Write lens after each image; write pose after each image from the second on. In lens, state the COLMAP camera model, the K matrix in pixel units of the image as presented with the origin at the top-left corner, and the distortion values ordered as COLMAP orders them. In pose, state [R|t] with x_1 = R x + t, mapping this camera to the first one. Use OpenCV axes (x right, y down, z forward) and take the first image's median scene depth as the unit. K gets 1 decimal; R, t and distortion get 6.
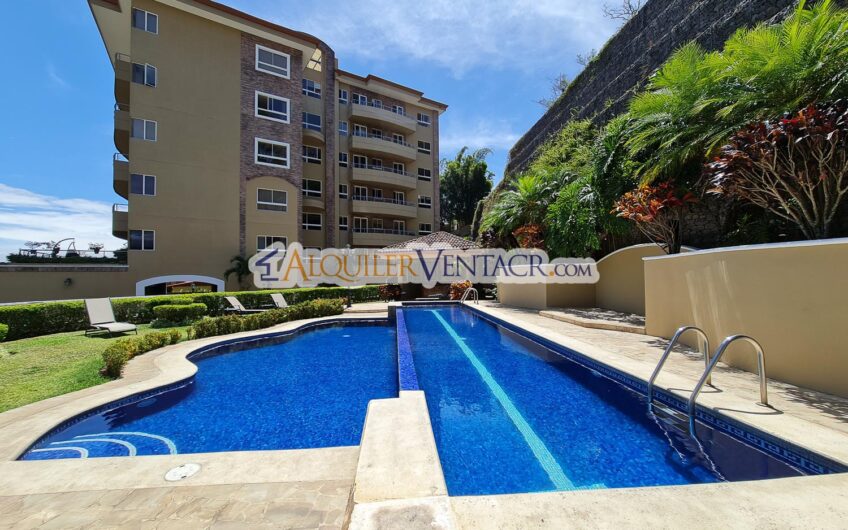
lens RADIAL K [[345.1, 0, 417.8], [0, 345.1, 264.0], [0, 0, 1]] dist [-0.002665, -0.000406]
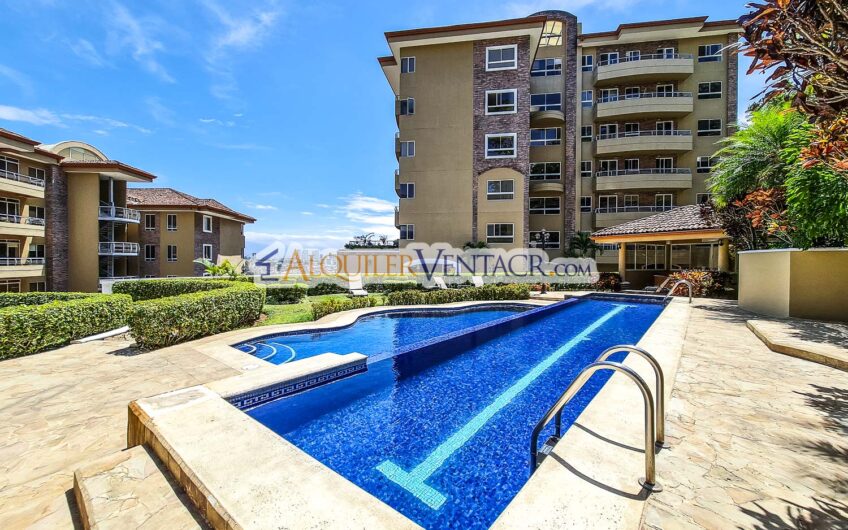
lens RADIAL K [[345.1, 0, 417.8], [0, 345.1, 264.0], [0, 0, 1]] dist [-0.002665, -0.000406]
pose [[0.728688, 0.024898, -0.684393, 0.125840], [0.005546, 0.999092, 0.042252, -0.000928], [0.684824, -0.034584, 0.727888, 0.032270]]
